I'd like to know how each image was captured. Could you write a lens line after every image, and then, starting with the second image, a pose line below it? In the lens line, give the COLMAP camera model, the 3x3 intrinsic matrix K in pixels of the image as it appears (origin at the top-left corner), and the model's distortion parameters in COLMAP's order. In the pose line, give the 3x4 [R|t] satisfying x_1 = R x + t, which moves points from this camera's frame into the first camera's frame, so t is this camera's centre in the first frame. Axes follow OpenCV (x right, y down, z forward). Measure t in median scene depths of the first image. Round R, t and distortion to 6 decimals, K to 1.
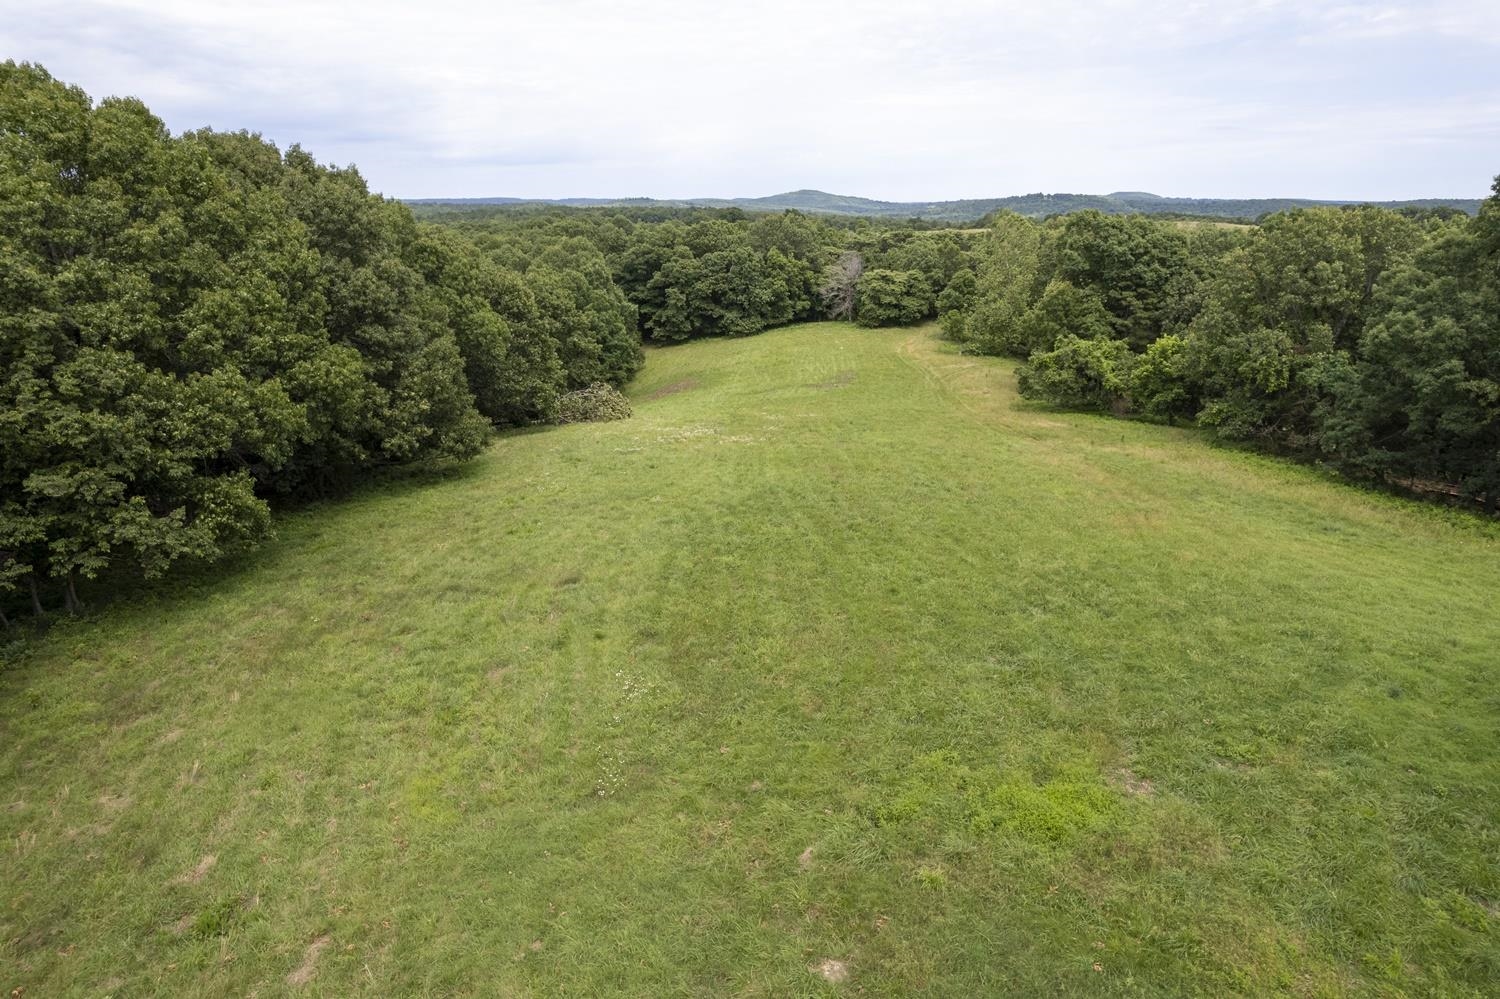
lens RADIAL K [[959.1, 0, 743.9], [0, 959.1, 498.9], [0, 0, 1]] dist [-0.072635, 0.063207]
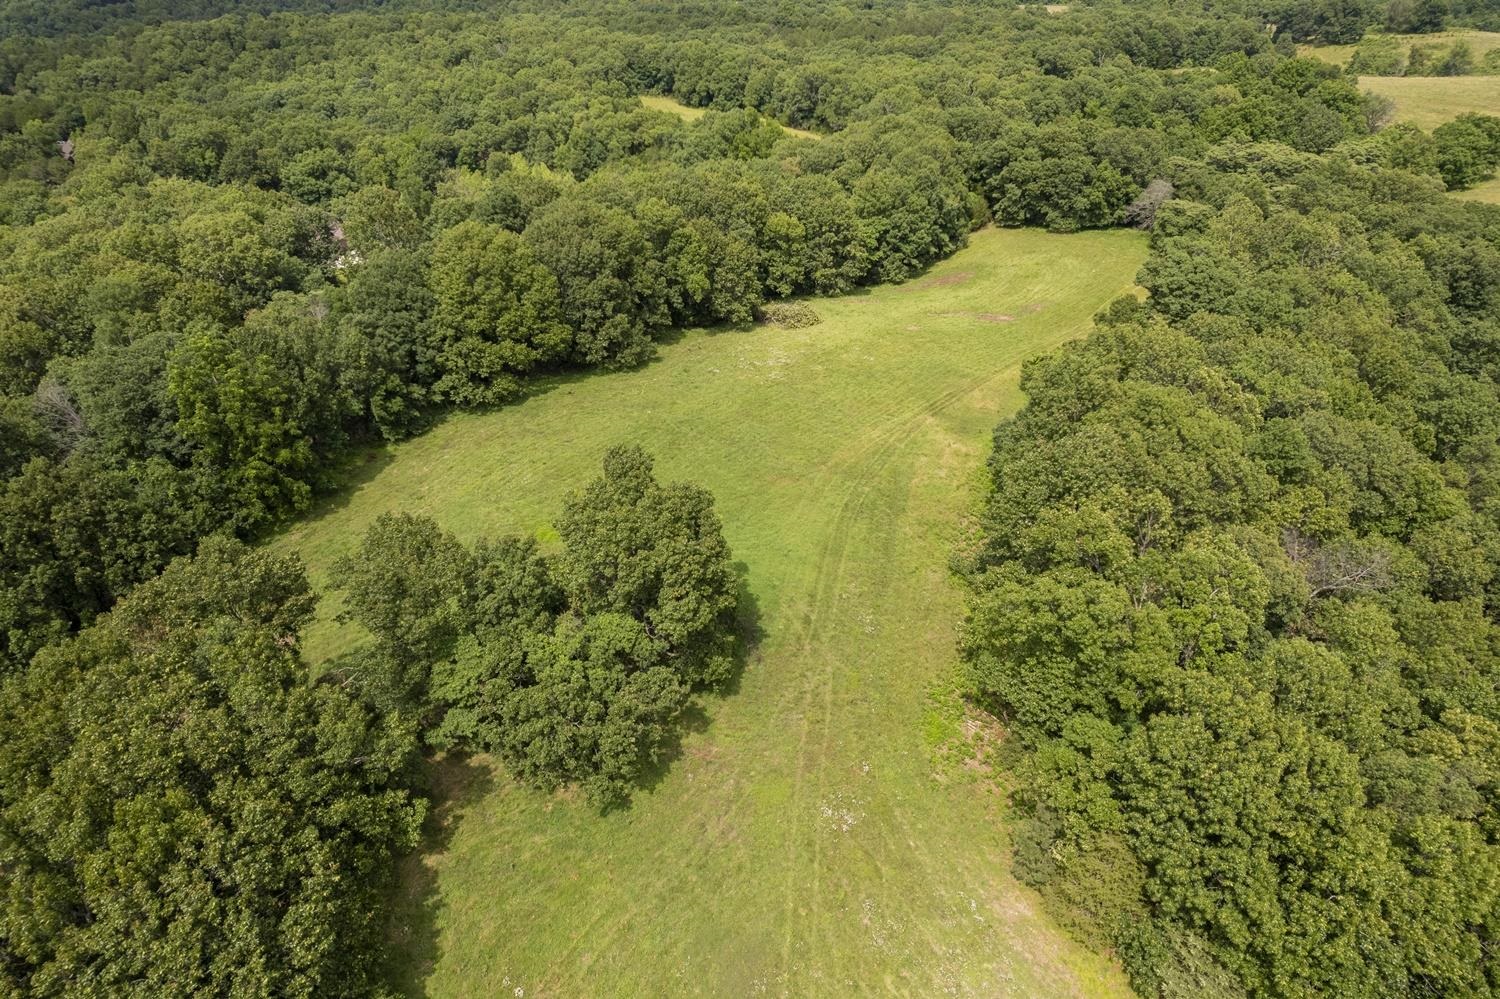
lens RADIAL K [[959.1, 0, 748.3], [0, 959.1, 493.4], [0, 0, 1]] dist [-0.072635, 0.063207]
pose [[0.803221, 0.320018, -0.502419, 0.397764], [-0.174880, 0.932953, 0.314668, -0.173899], [0.569433, -0.164885, 0.805332, -0.251197]]
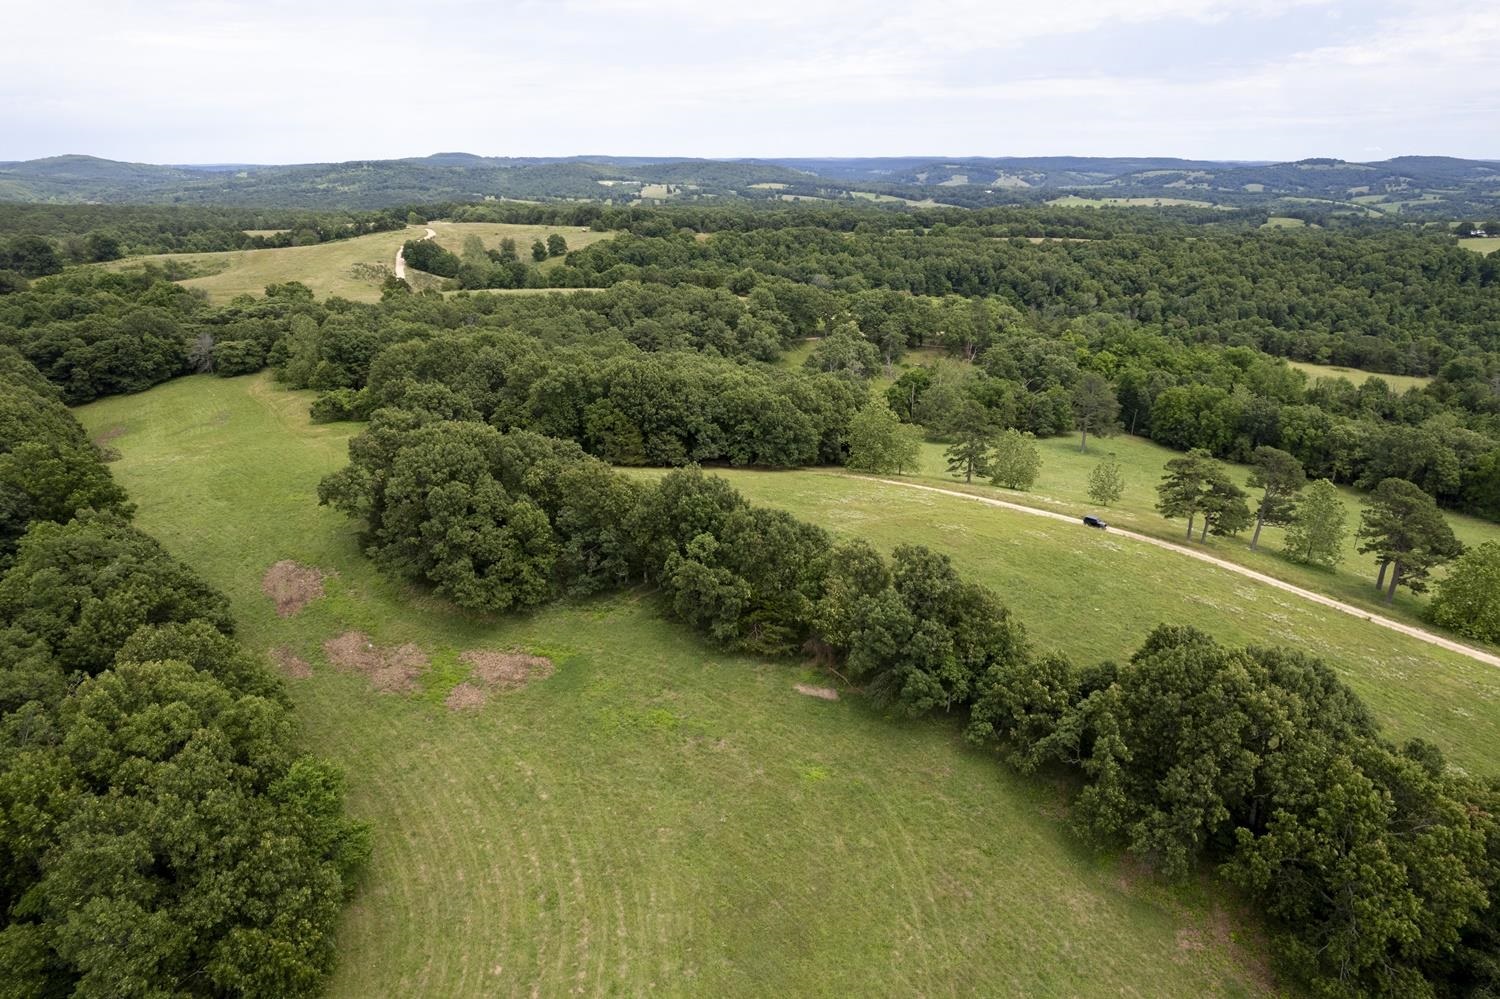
lens RADIAL K [[959.1, 0, 772.3], [0, 959.1, 485.9], [0, 0, 1]] dist [-0.072635, 0.063207]
pose [[0.779585, -0.203160, 0.592430, -0.135614], [0.184353, 0.978455, 0.092946, 0.028067], [-0.598549, 0.036757, 0.800243, -0.855049]]
